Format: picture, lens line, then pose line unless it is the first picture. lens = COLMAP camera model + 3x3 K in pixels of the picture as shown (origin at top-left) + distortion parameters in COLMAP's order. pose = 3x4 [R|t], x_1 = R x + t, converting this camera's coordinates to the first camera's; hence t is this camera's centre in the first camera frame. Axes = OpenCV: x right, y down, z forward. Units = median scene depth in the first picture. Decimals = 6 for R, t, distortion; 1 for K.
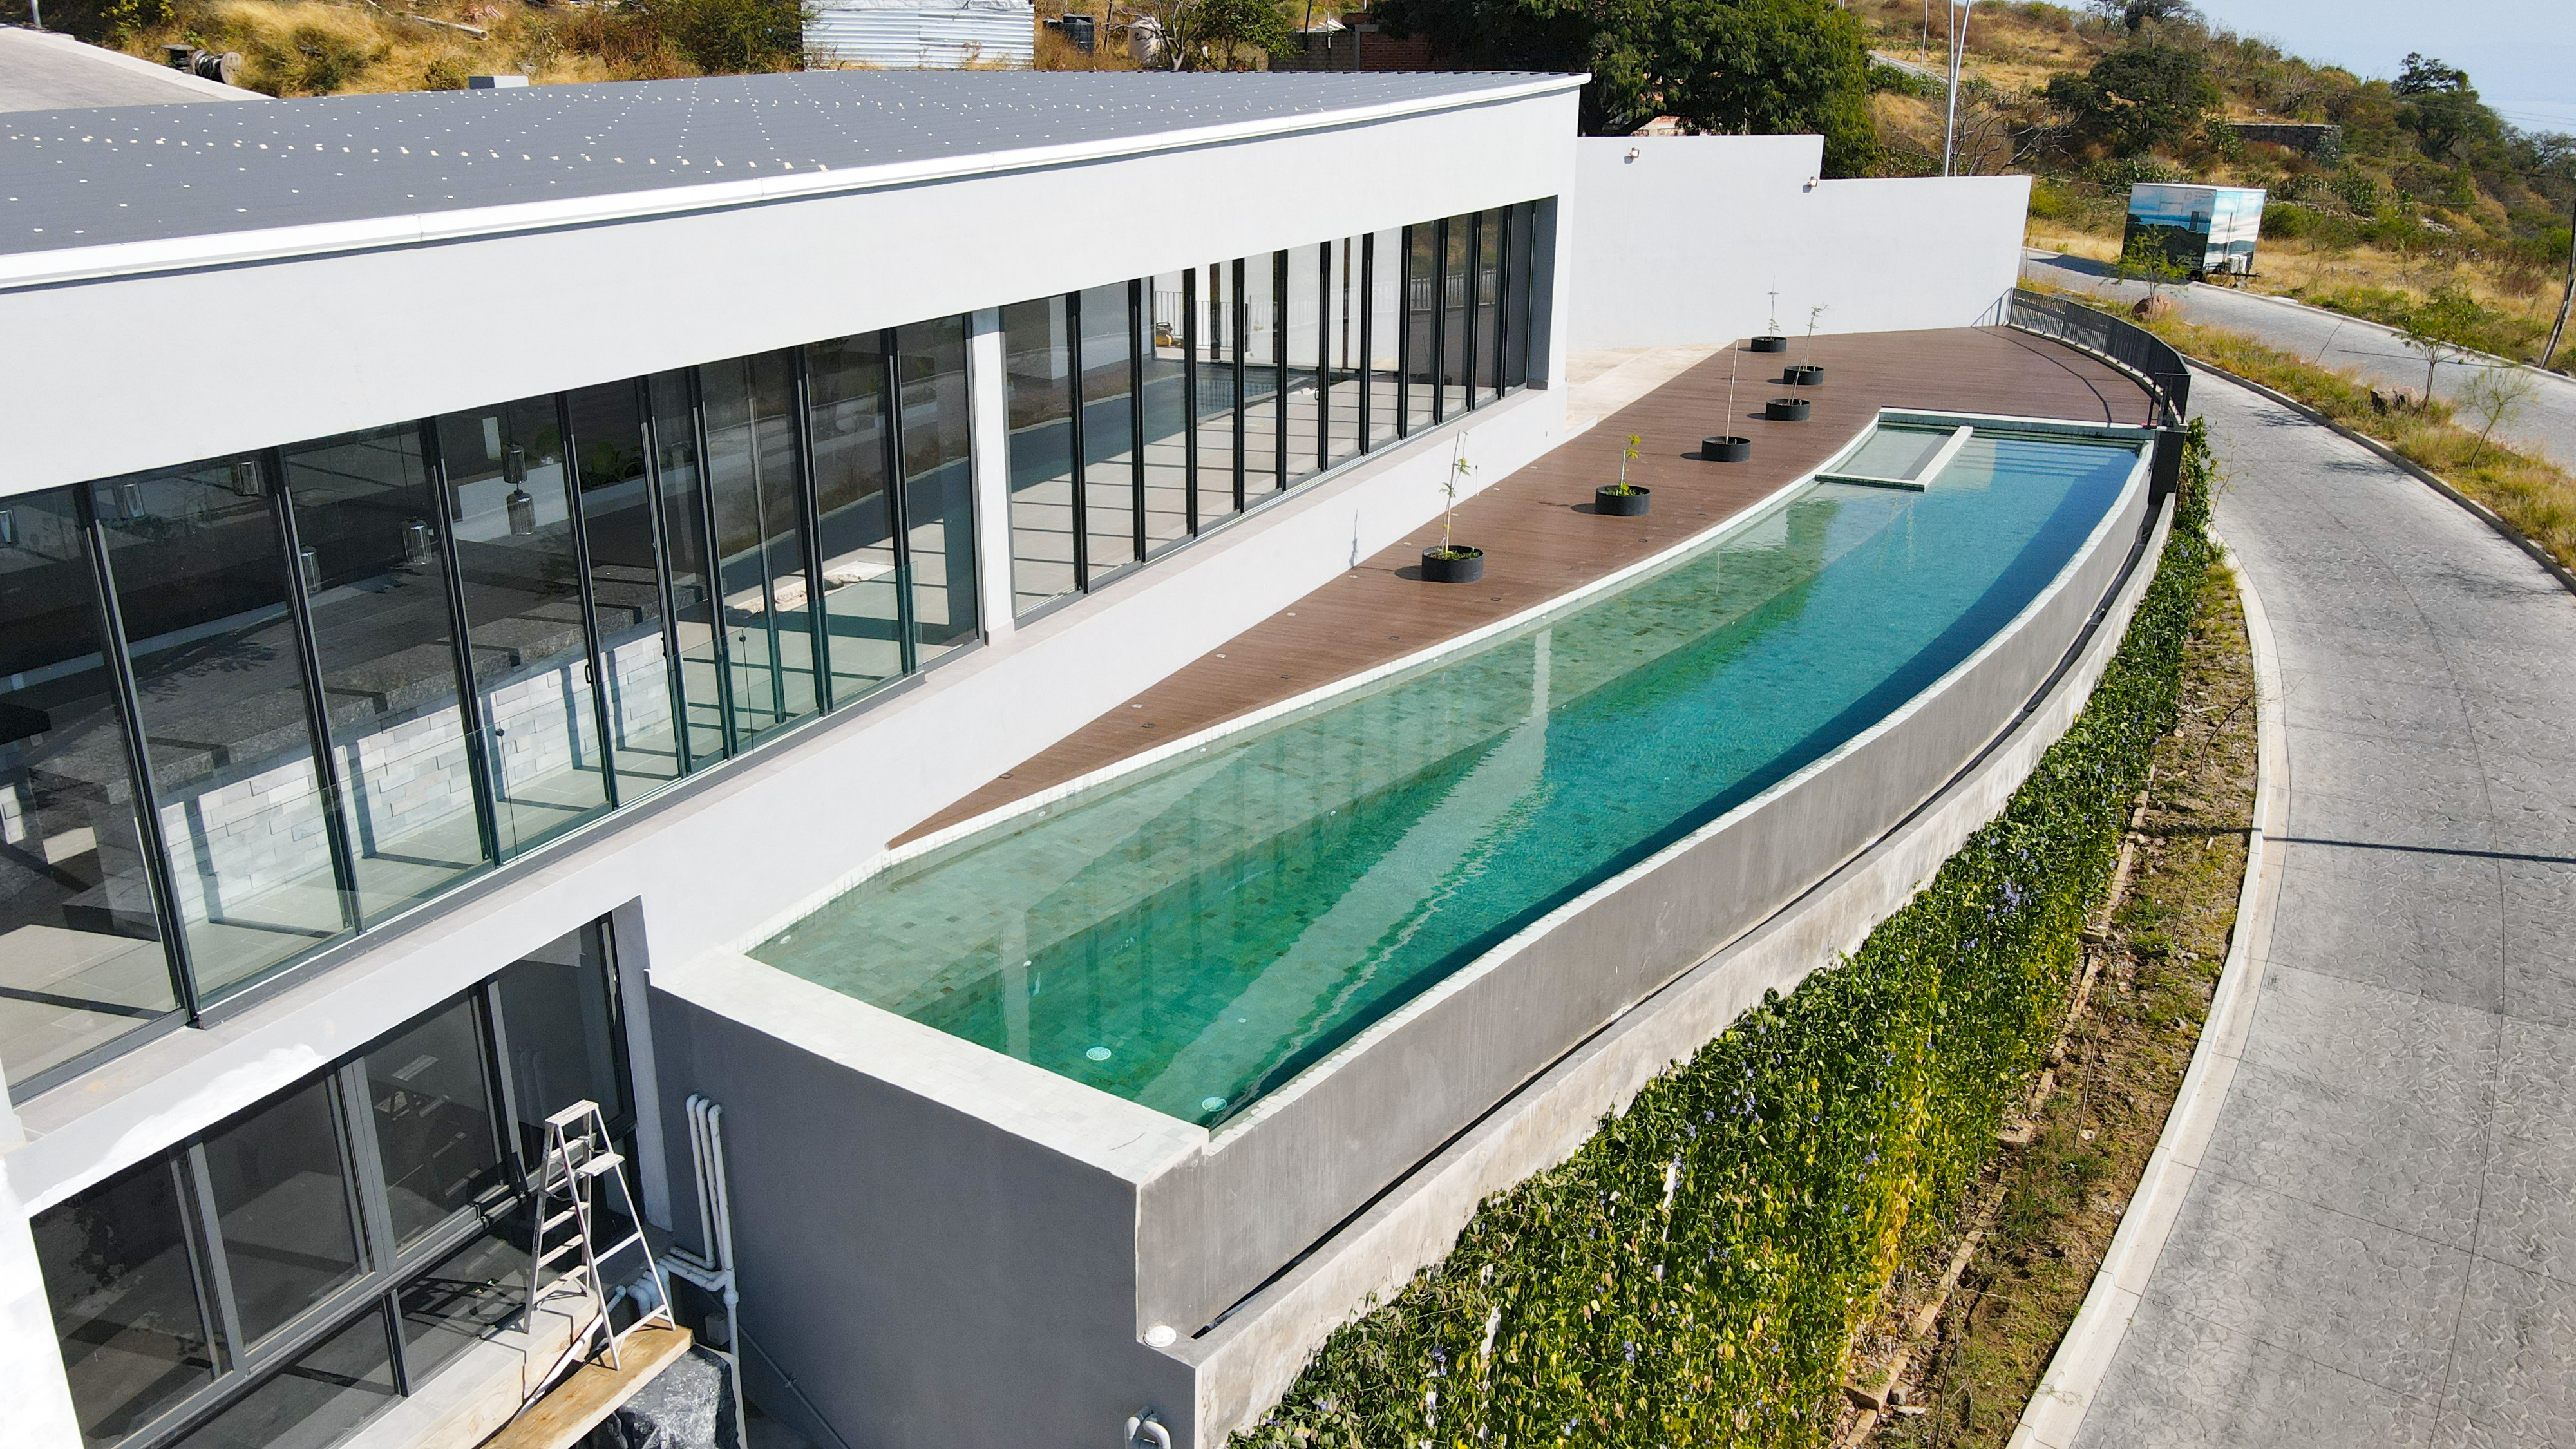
lens RADIAL K [[1899.0, 0, 1276.6], [0, 1899.0, 719.2], [0, 0, 1]] dist [0.027401, 0.000008]
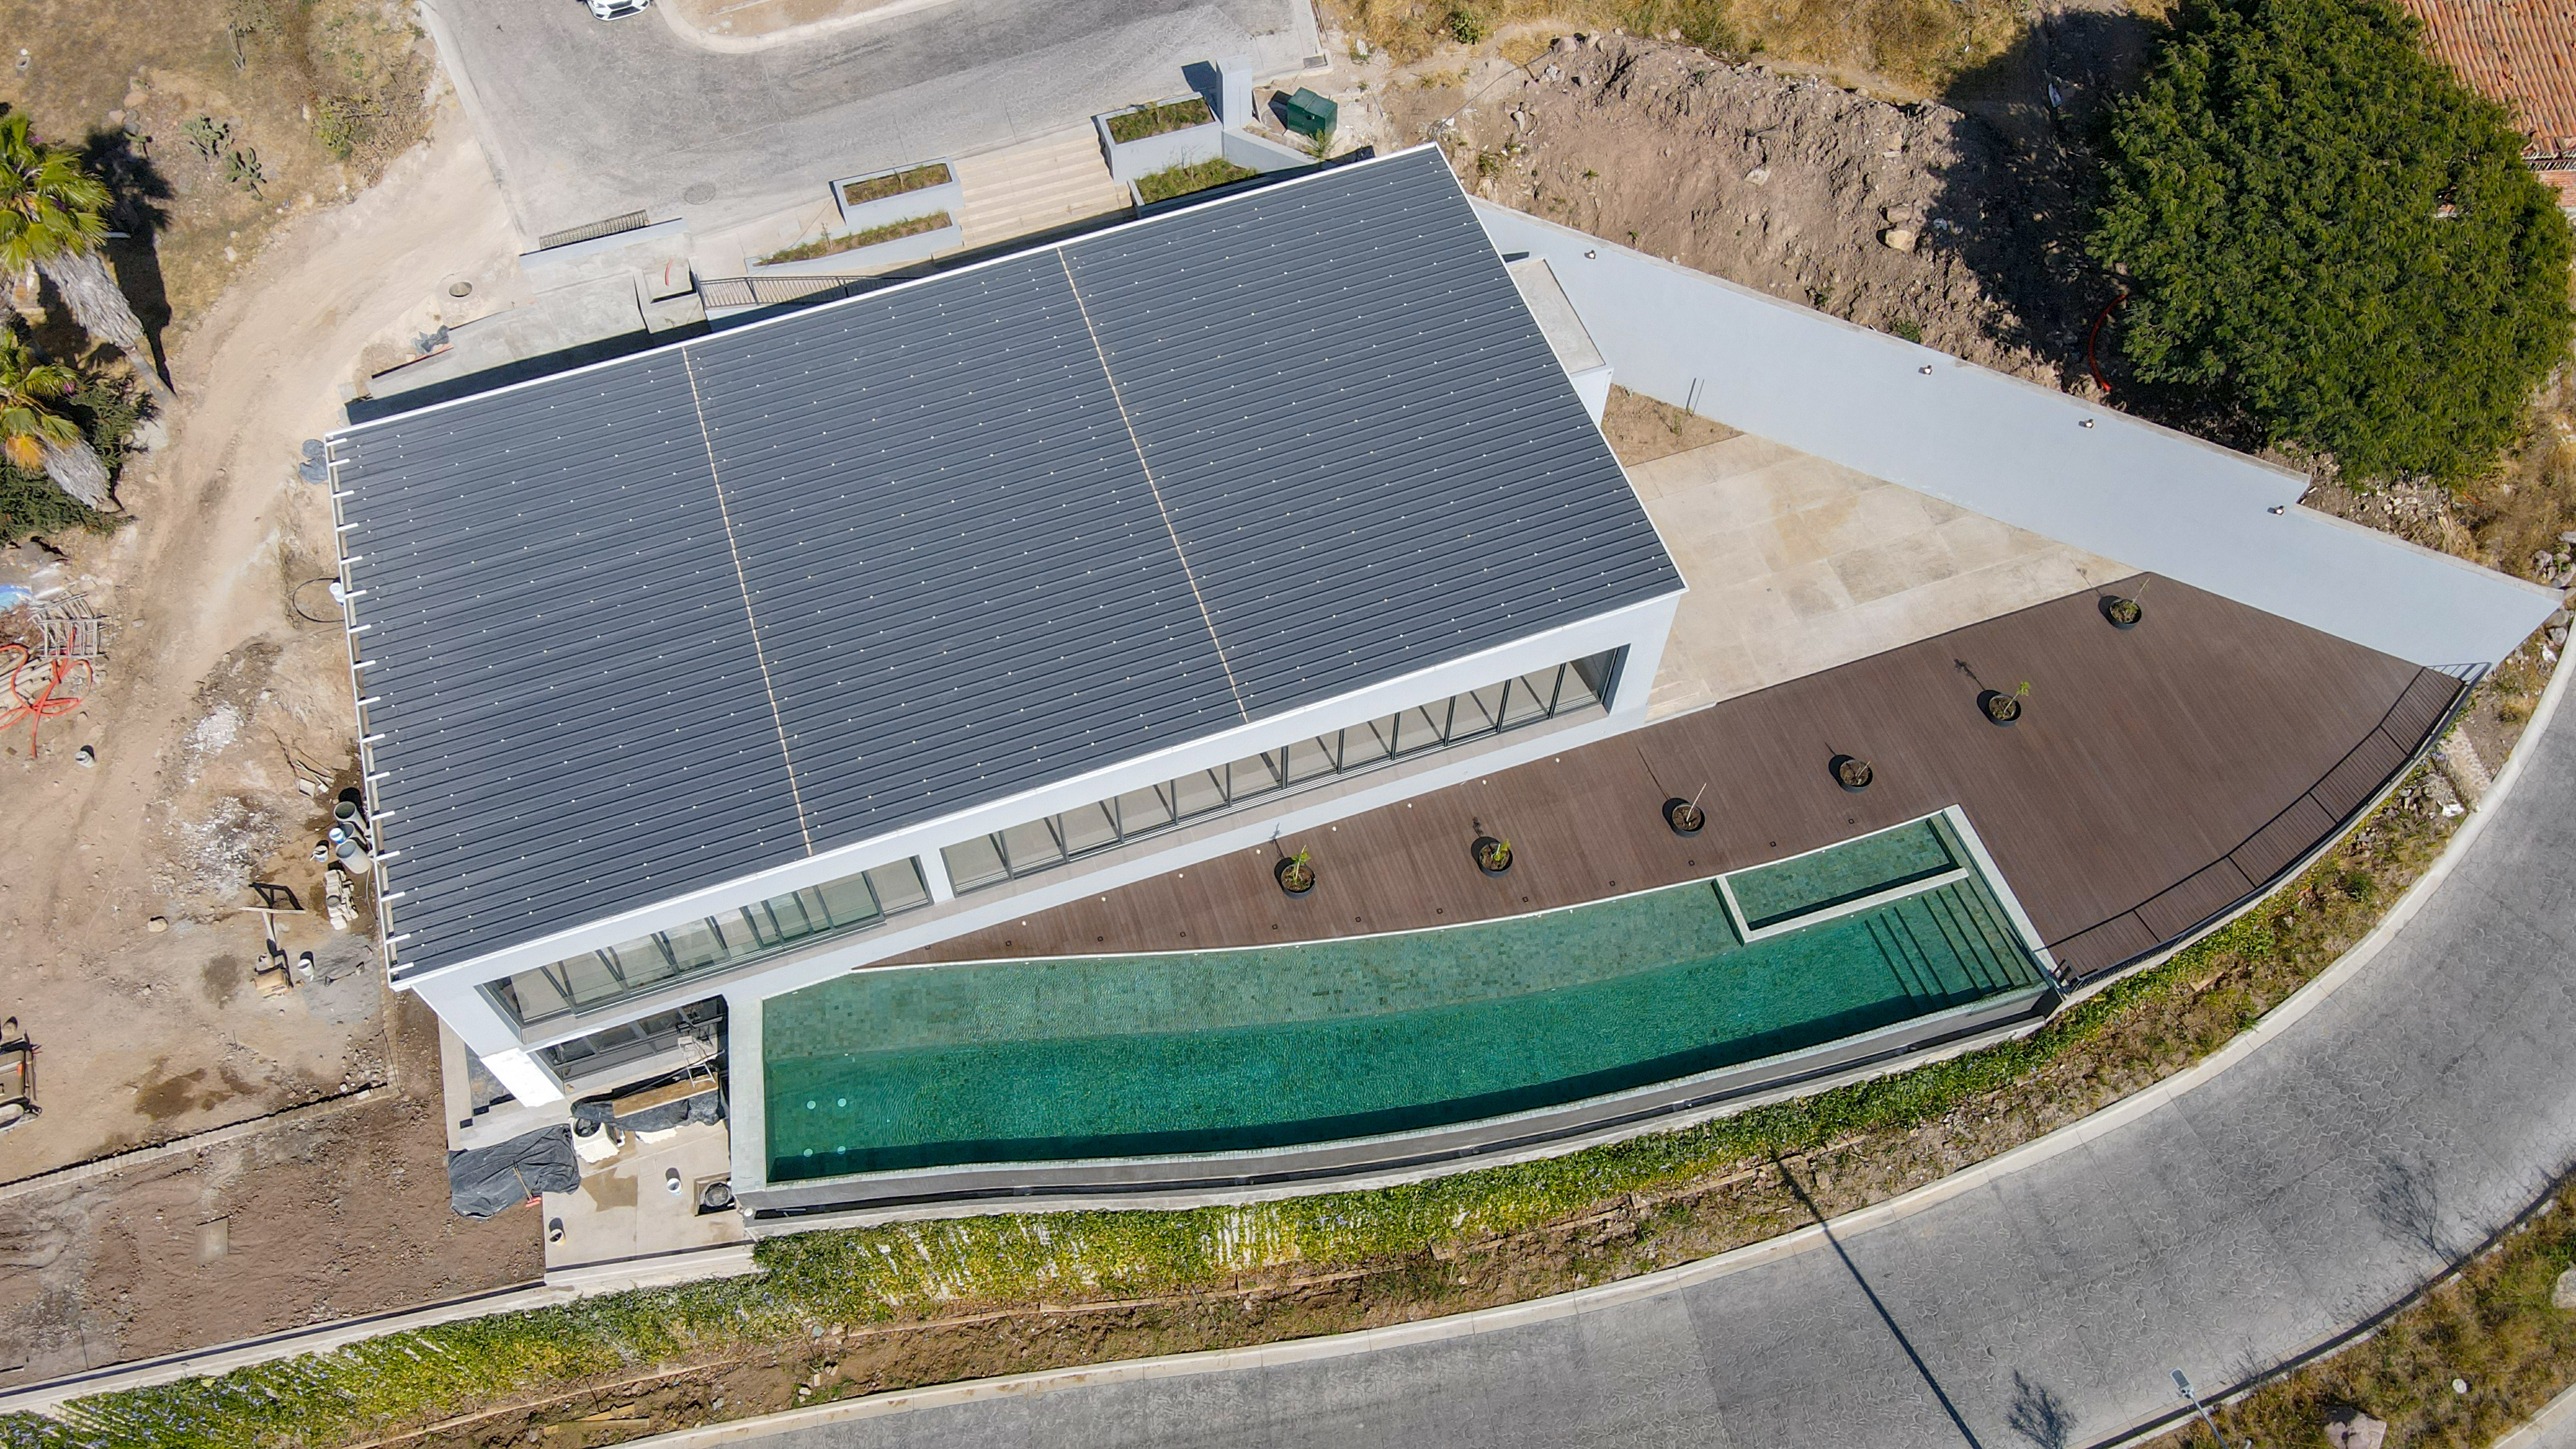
lens RADIAL K [[1875.7, 0, 1278.1], [0, 1875.7, 729.2], [0, 0, 1]] dist [0.023719, 0.001542]
pose [[0.694172, 0.617028, -0.370677, 0.895466], [-0.241935, 0.685009, 0.687190, -1.929103], [0.677932, -0.387349, 0.624795, -0.116729]]
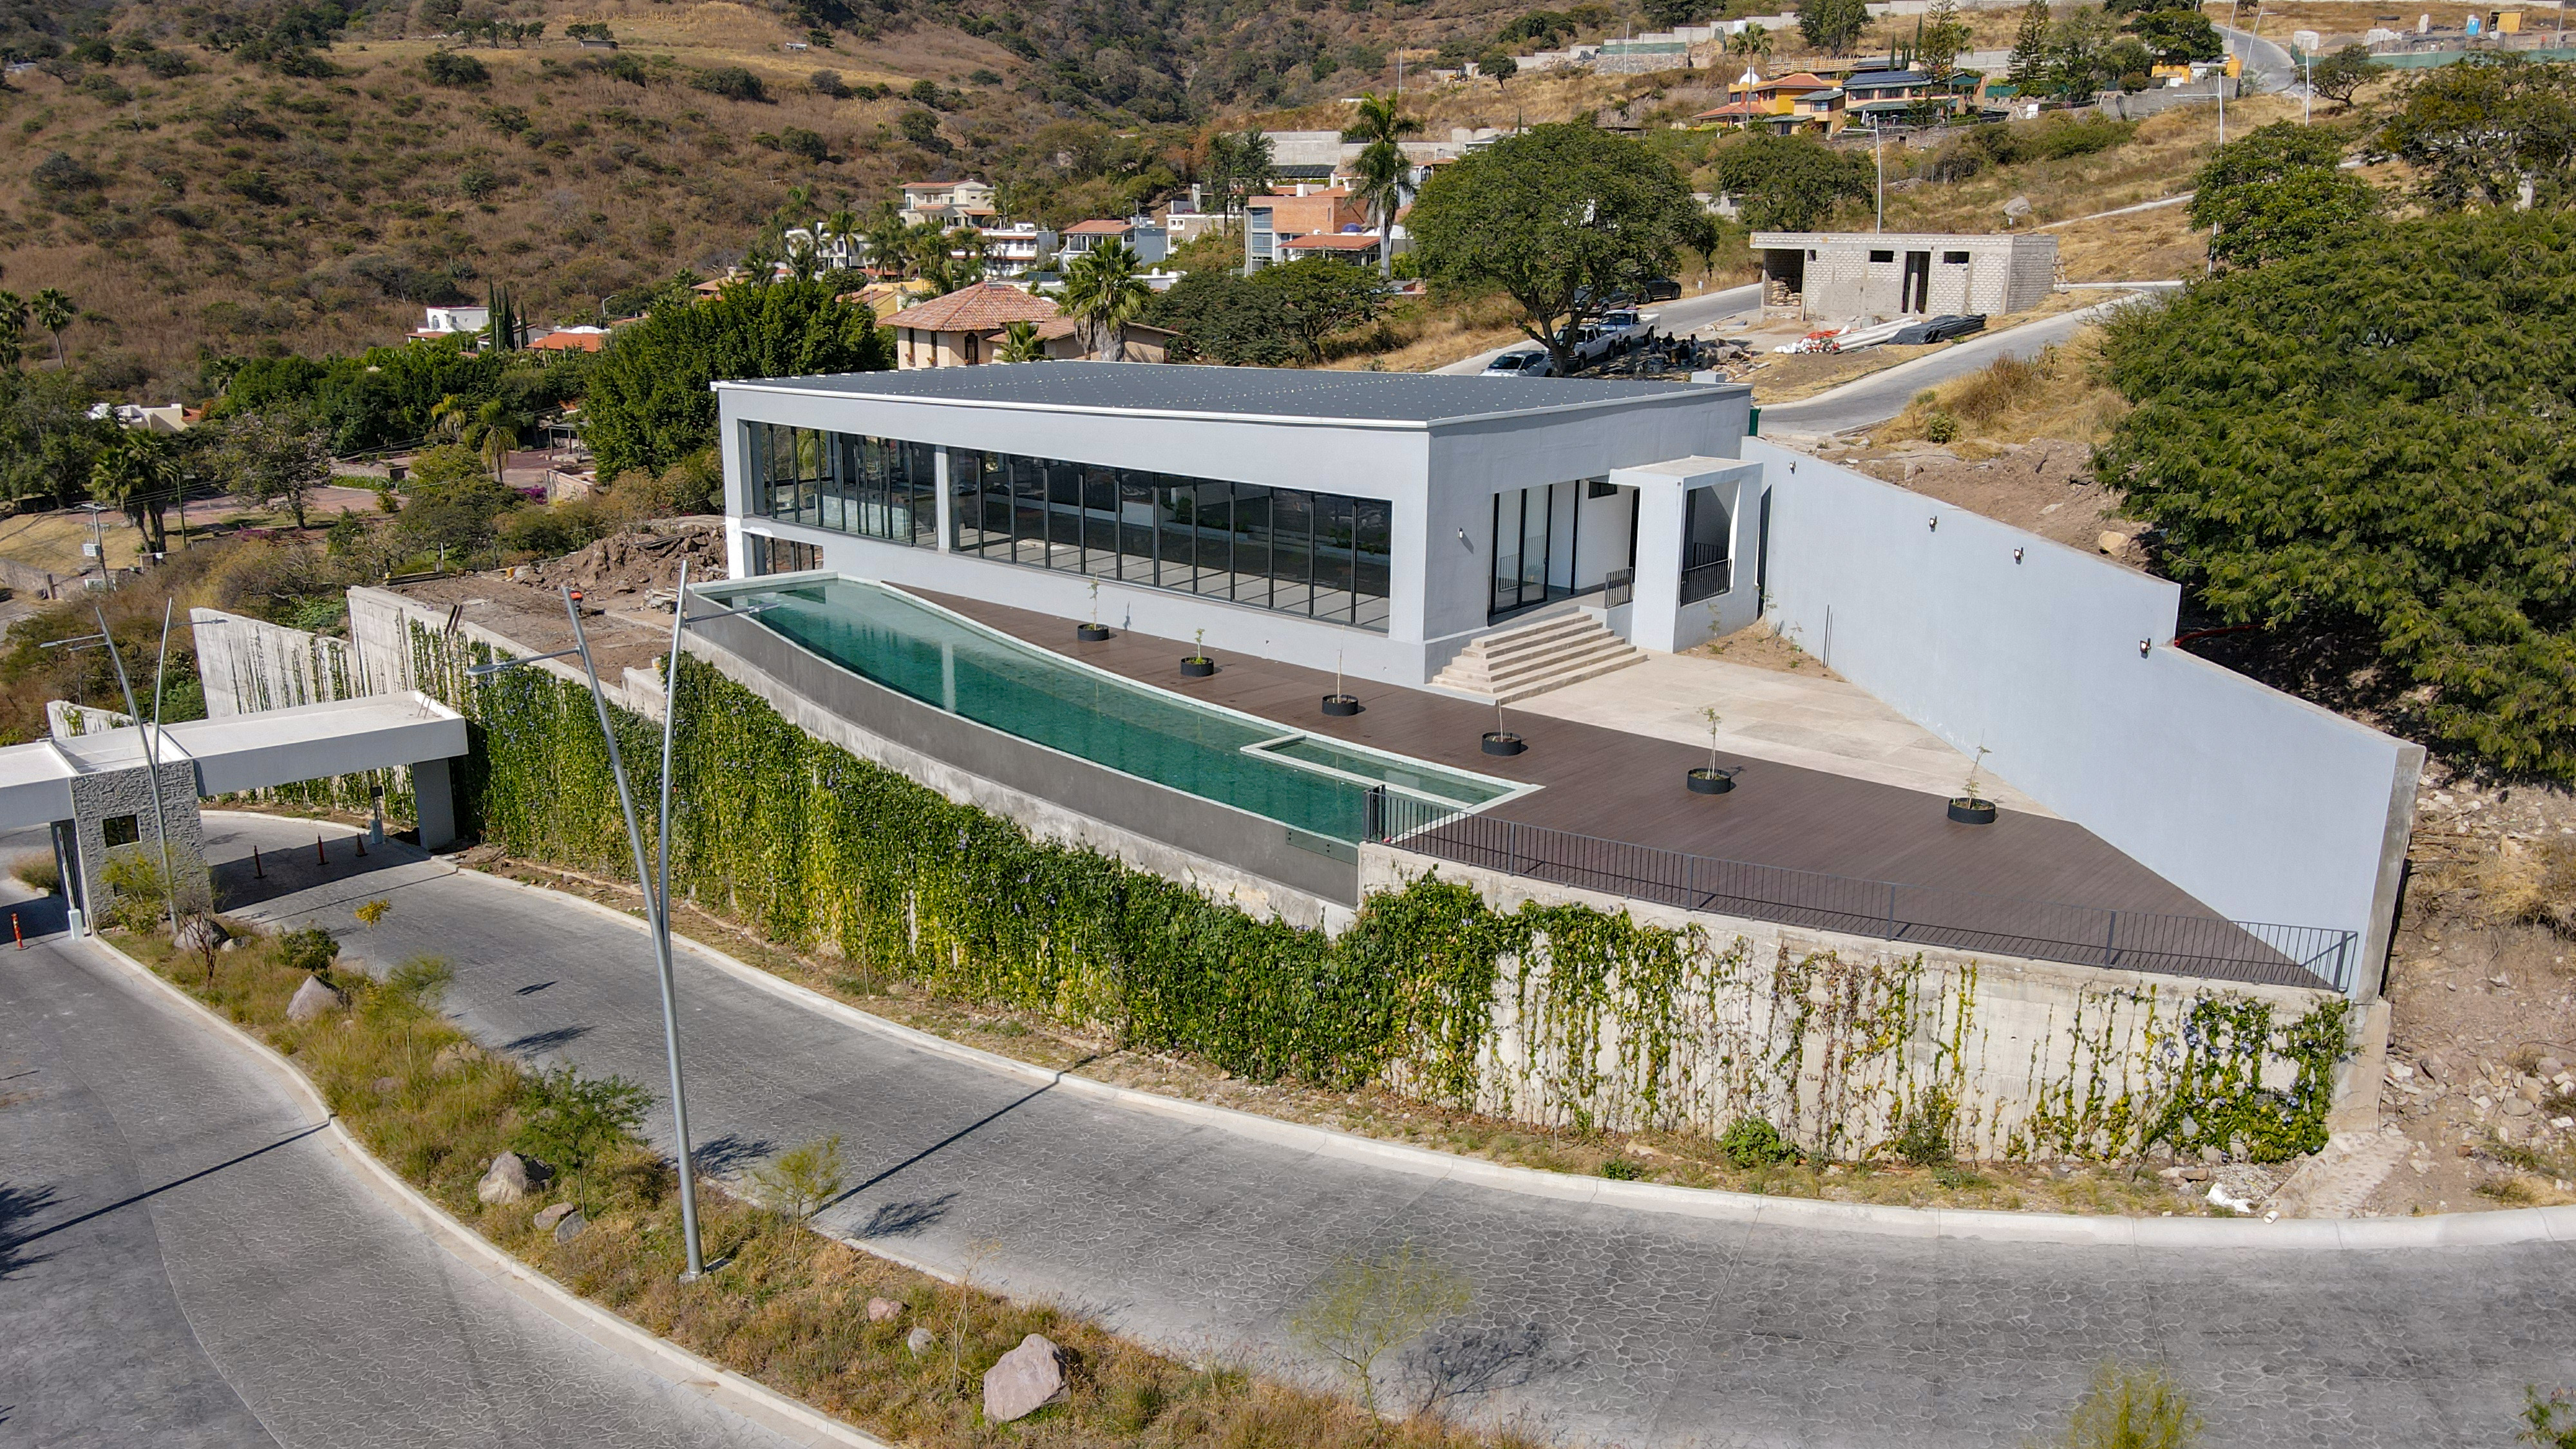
lens RADIAL K [[1899.0, 0, 1276.6], [0, 1899.0, 719.2], [0, 0, 1]] dist [0.027401, 0.000008]
pose [[-0.292618, 0.228438, -0.928542, 2.583964], [-0.321691, 0.890929, 0.320561, -0.949345], [0.900494, 0.392506, -0.187216, 2.148463]]
